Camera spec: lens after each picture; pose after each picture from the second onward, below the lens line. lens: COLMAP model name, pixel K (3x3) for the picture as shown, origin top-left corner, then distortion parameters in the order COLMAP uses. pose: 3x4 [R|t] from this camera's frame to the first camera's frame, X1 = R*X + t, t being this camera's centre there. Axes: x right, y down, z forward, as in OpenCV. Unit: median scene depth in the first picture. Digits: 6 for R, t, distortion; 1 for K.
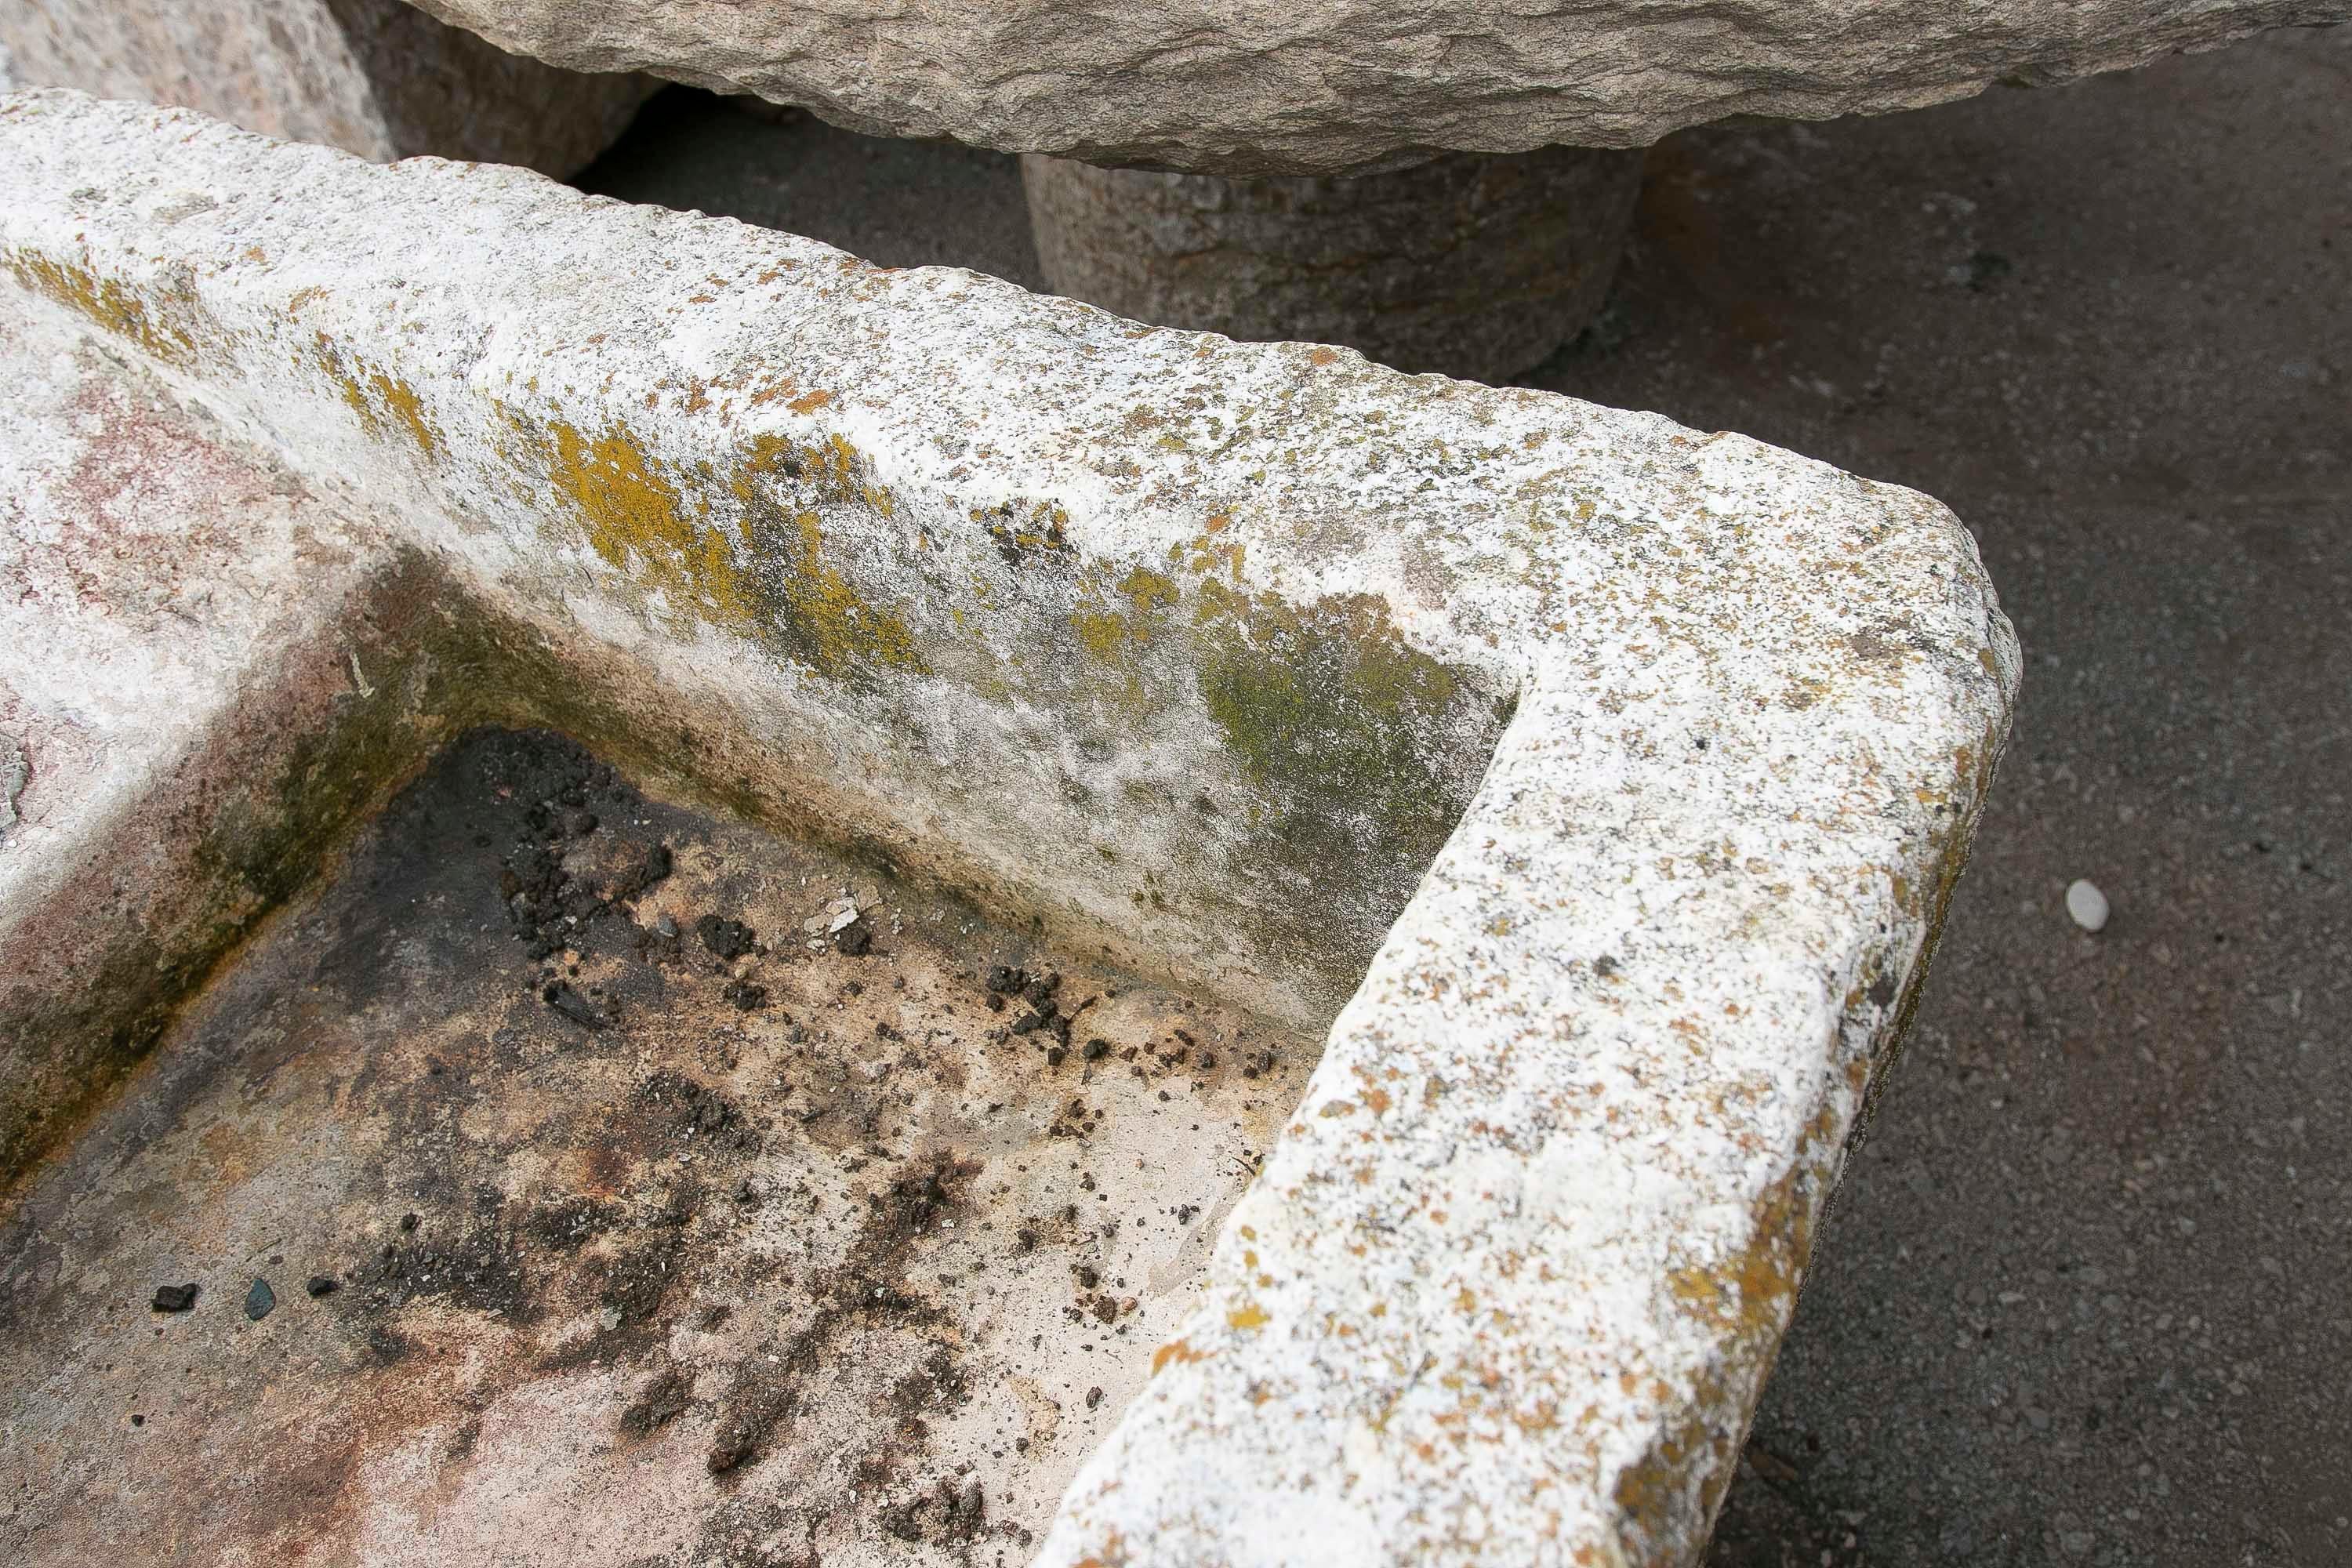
lens RADIAL K [[1949.8, 0, 1161.4], [0, 1949.8, 784.8], [0, 0, 1]] dist [-0.097847, 0.078638]
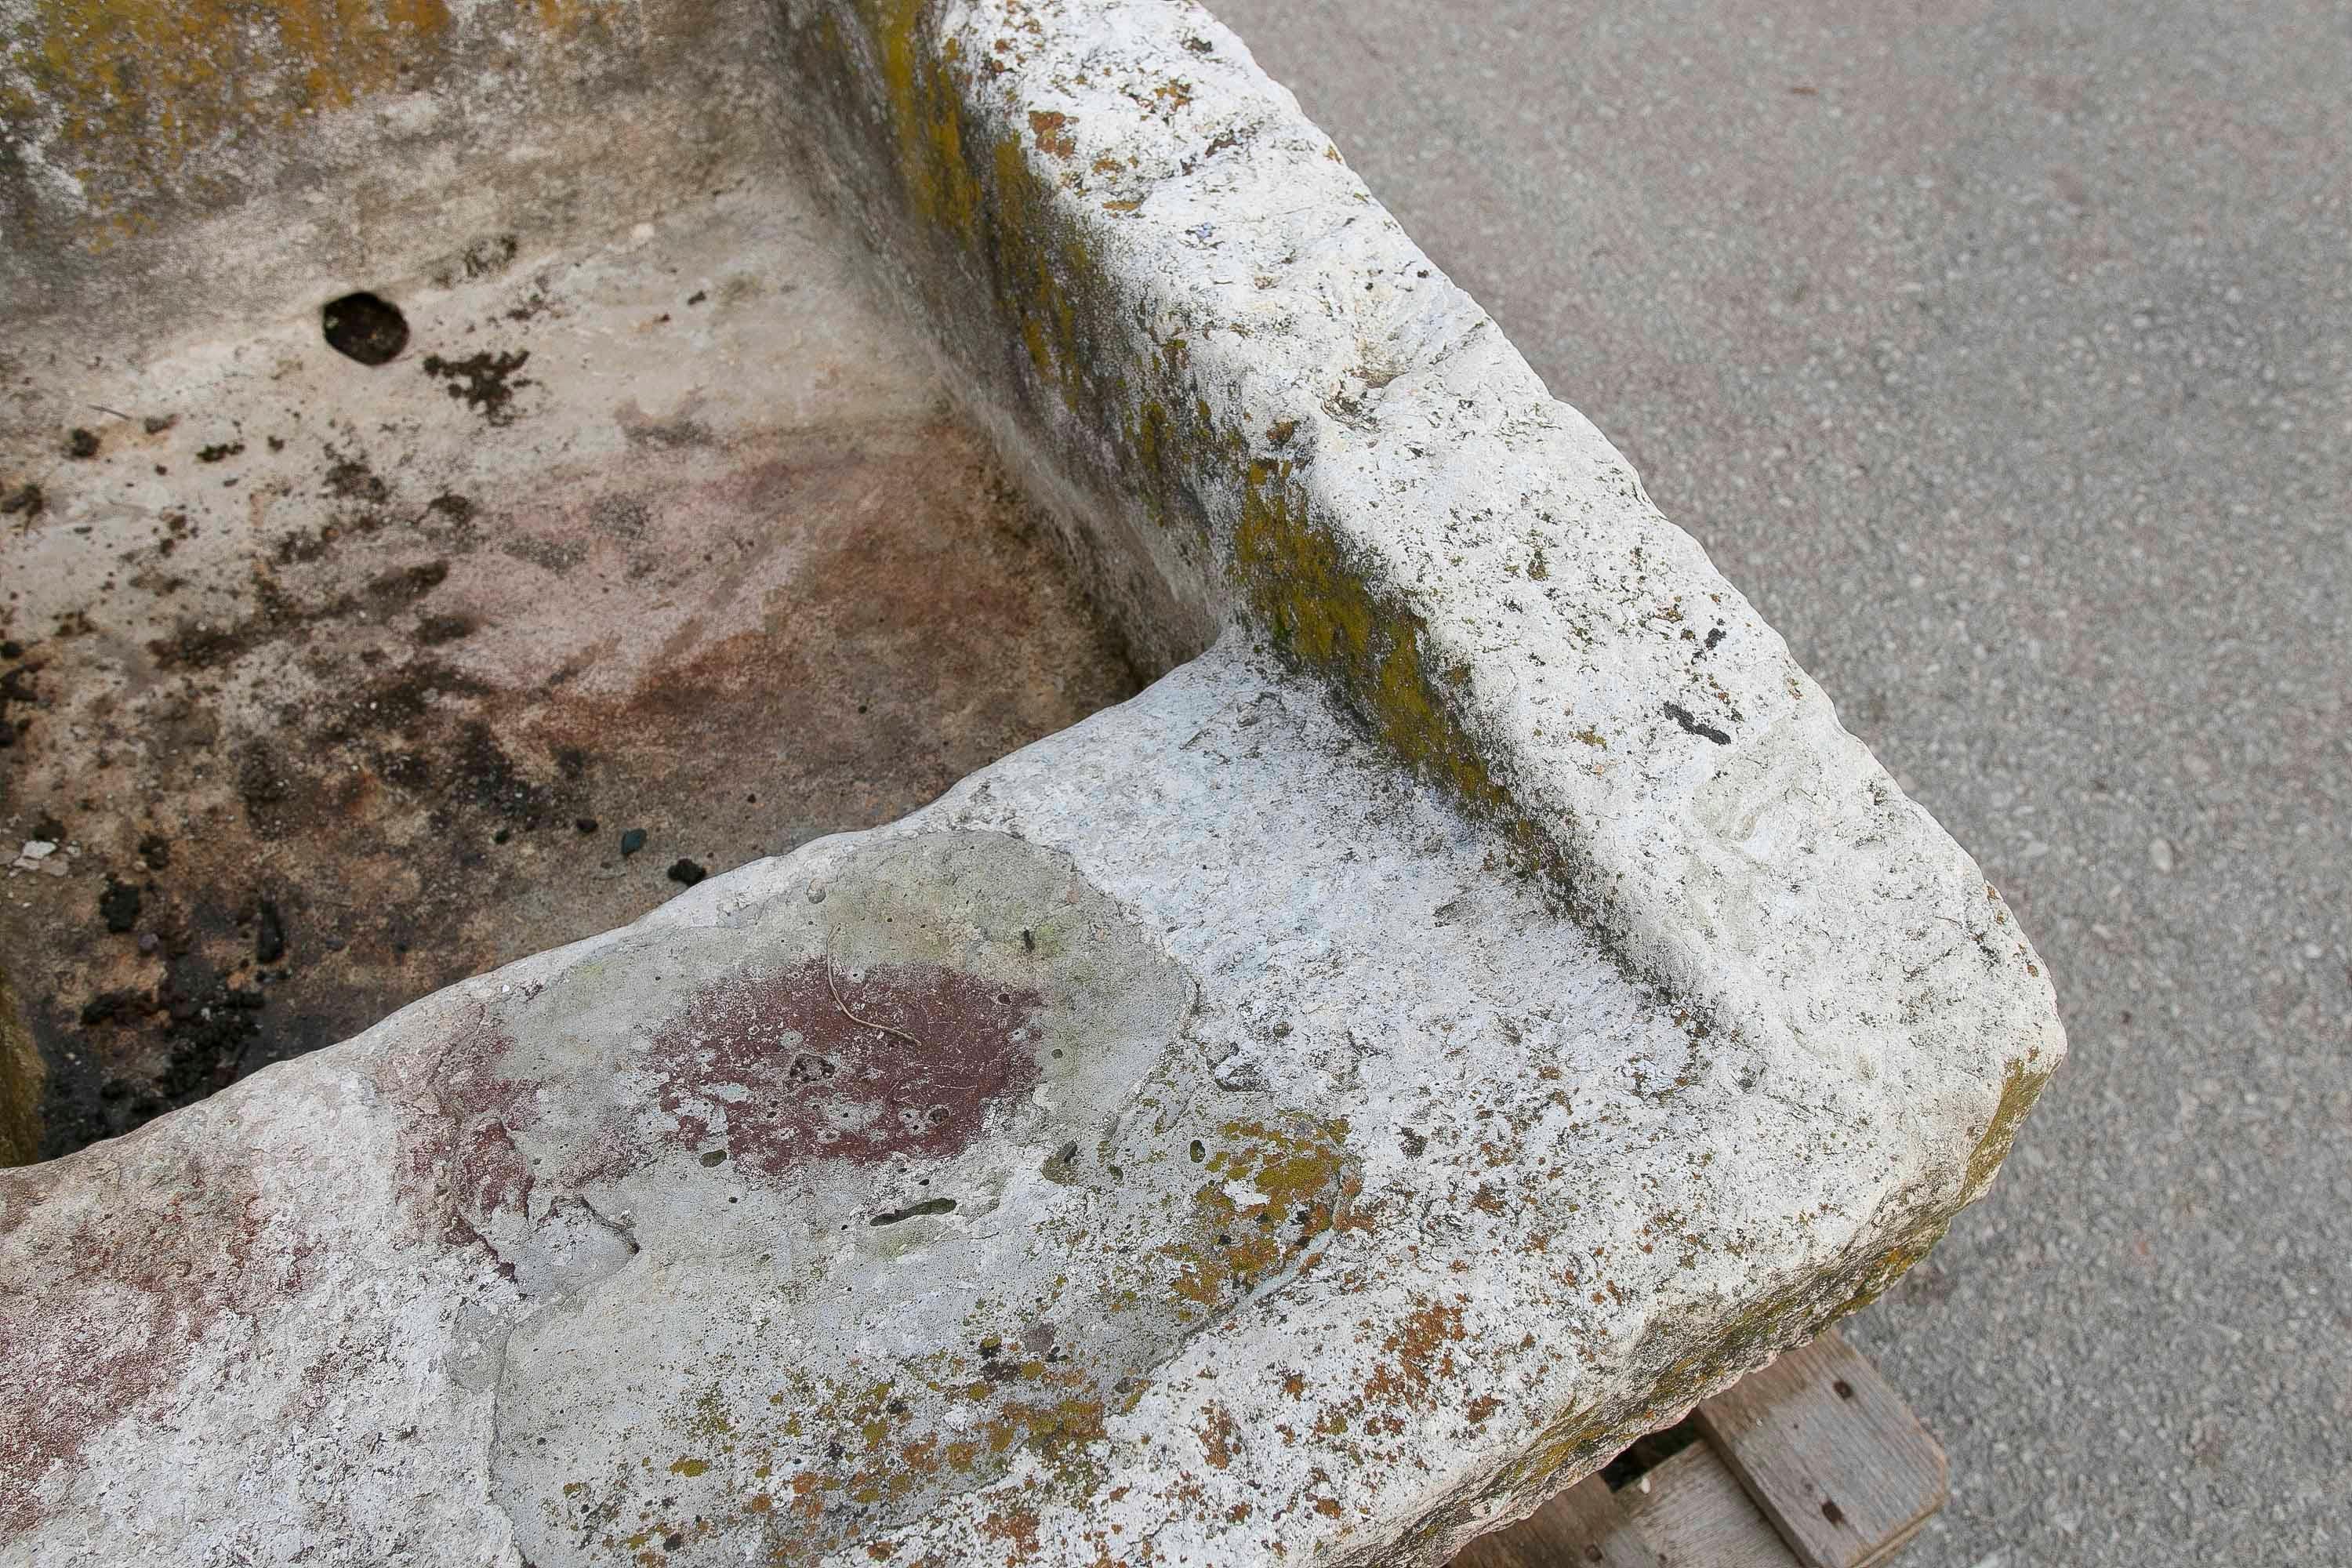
lens RADIAL K [[1949.8, 0, 1161.4], [0, 1949.8, 784.8], [0, 0, 1]] dist [-0.097847, 0.078638]
pose [[-0.847847, -0.382661, 0.367051, -1.176691], [0.429103, -0.088506, 0.898909, -0.673324], [-0.311491, 0.919640, 0.239240, 0.564947]]
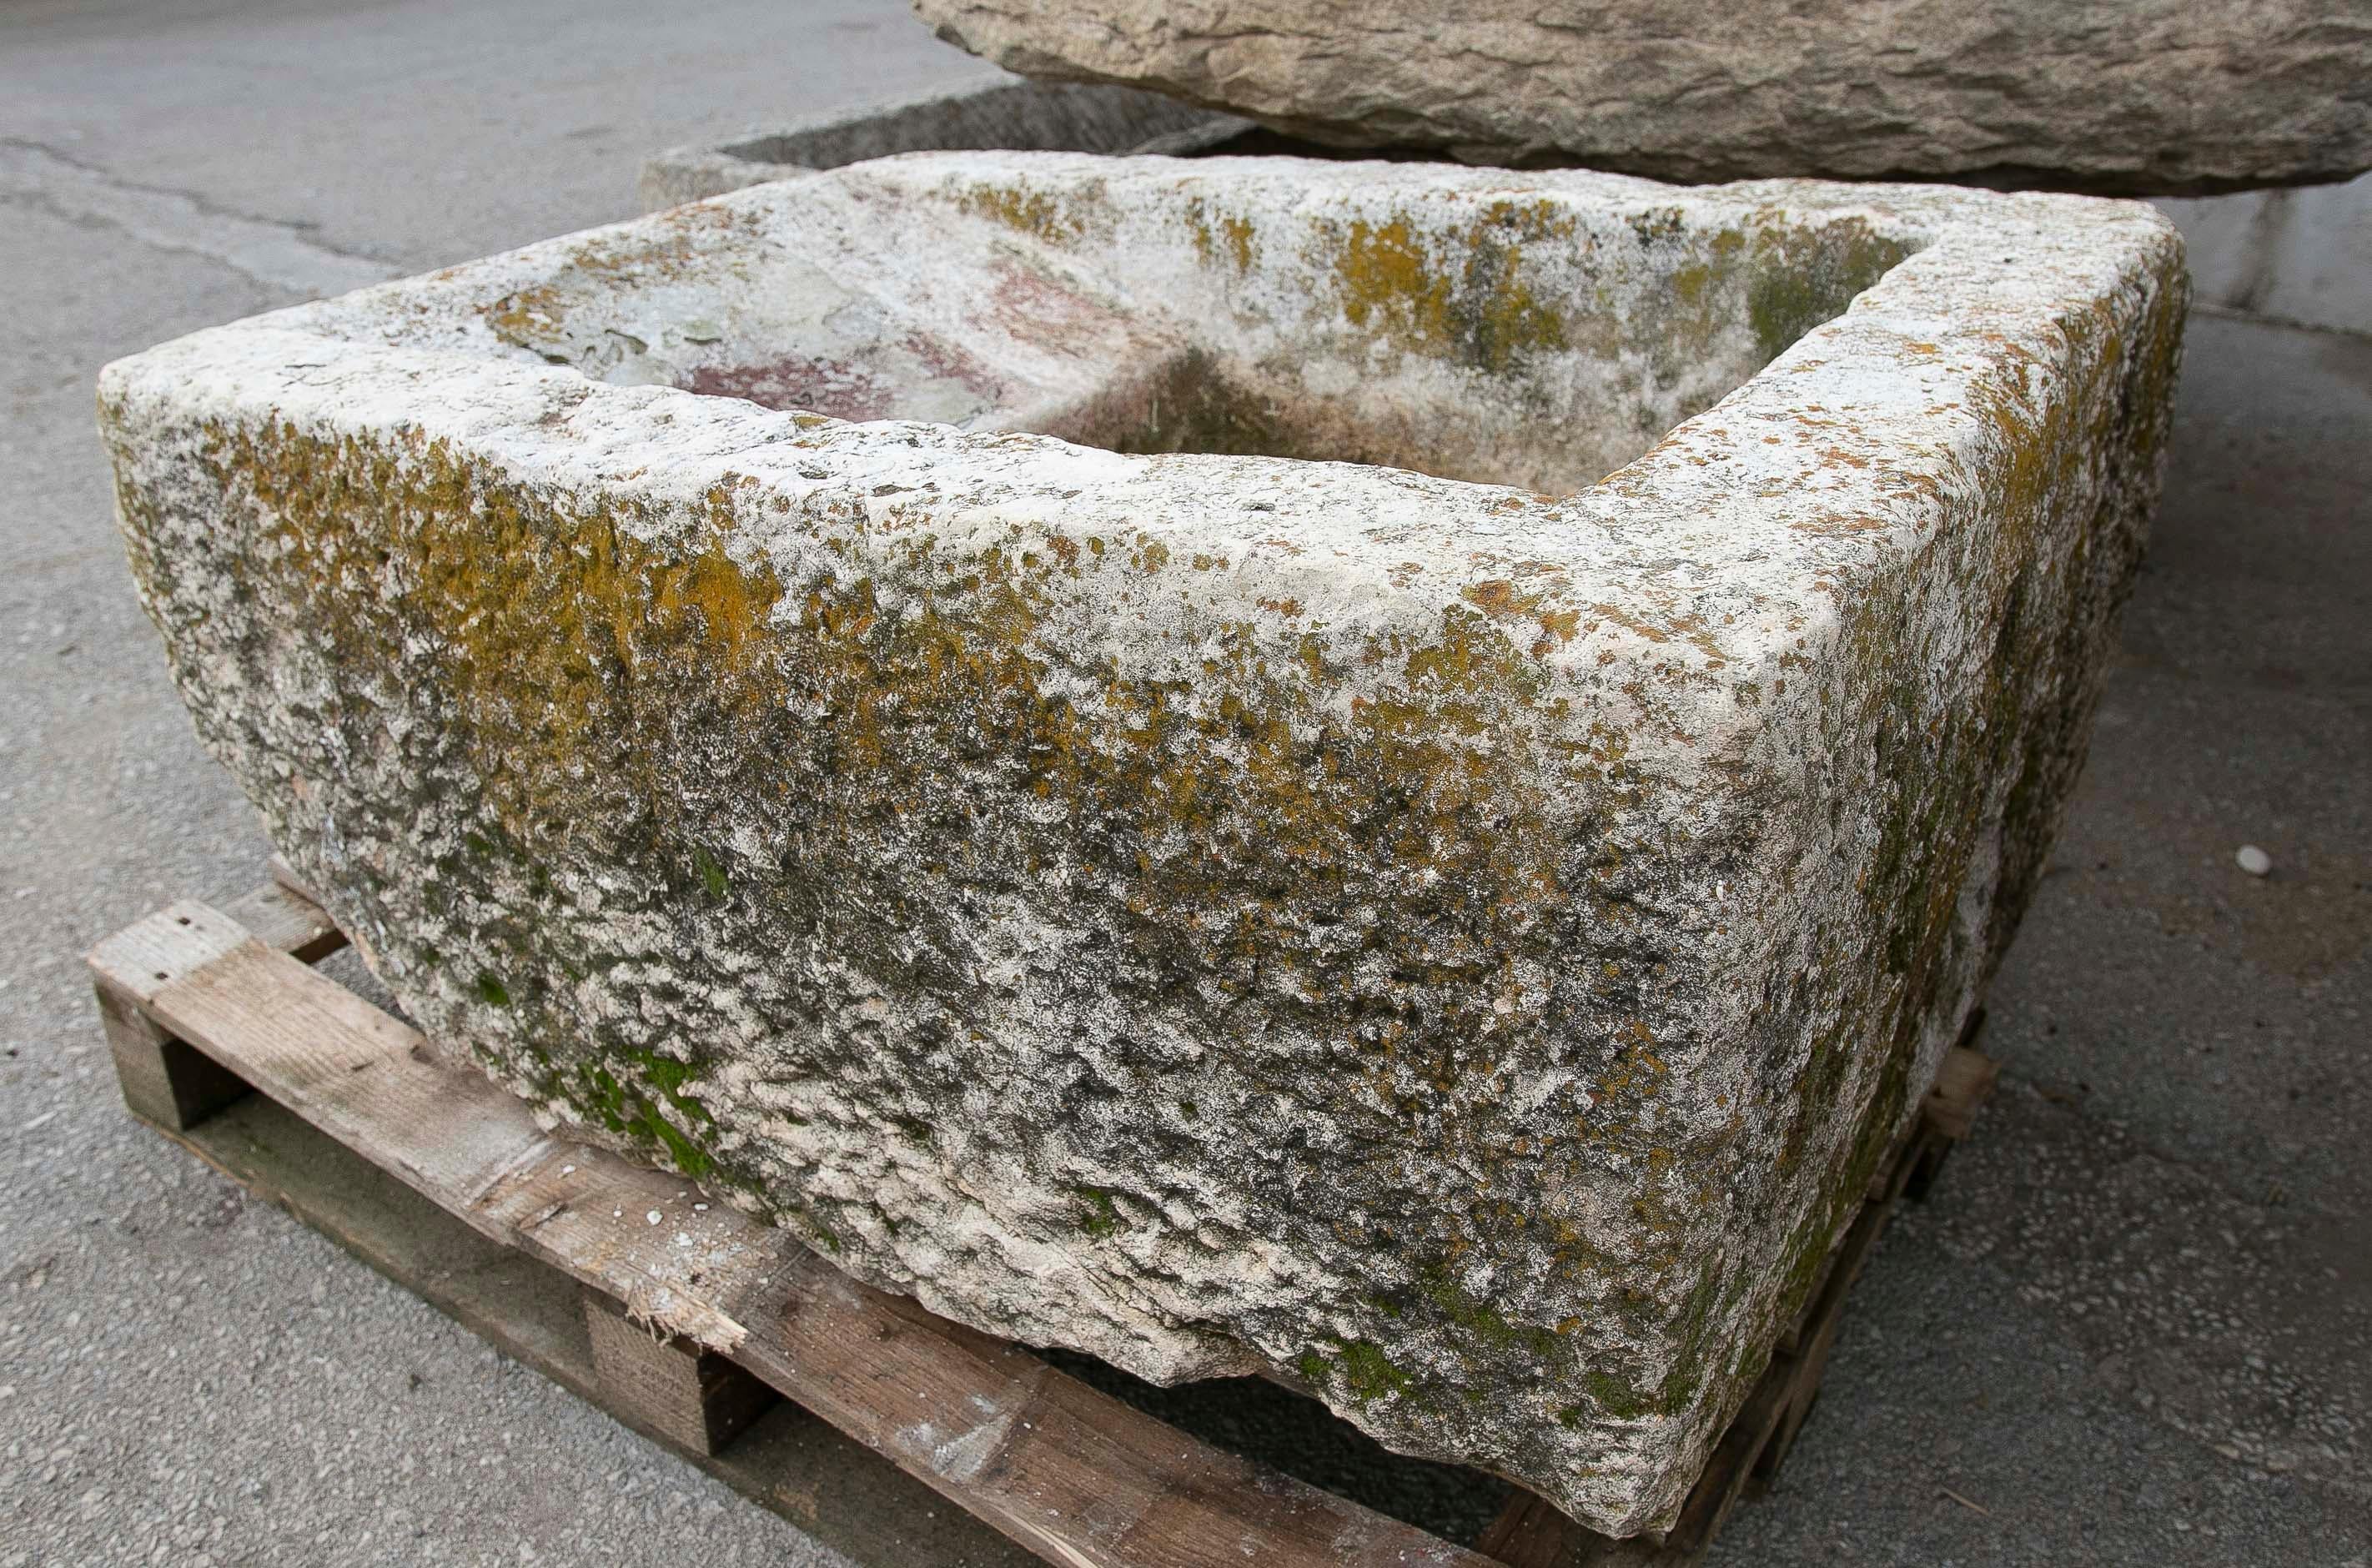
lens RADIAL K [[2074.3, 0, 1119.3], [0, 2074.3, 755.2], [0, 0, 1]] dist [-0.095348, 0.075594]
pose [[0.993660, 0.092369, -0.064087, -0.347337], [-0.109741, 0.920705, -0.374512, 0.967696], [0.024412, 0.379171, 0.925004, -0.565983]]
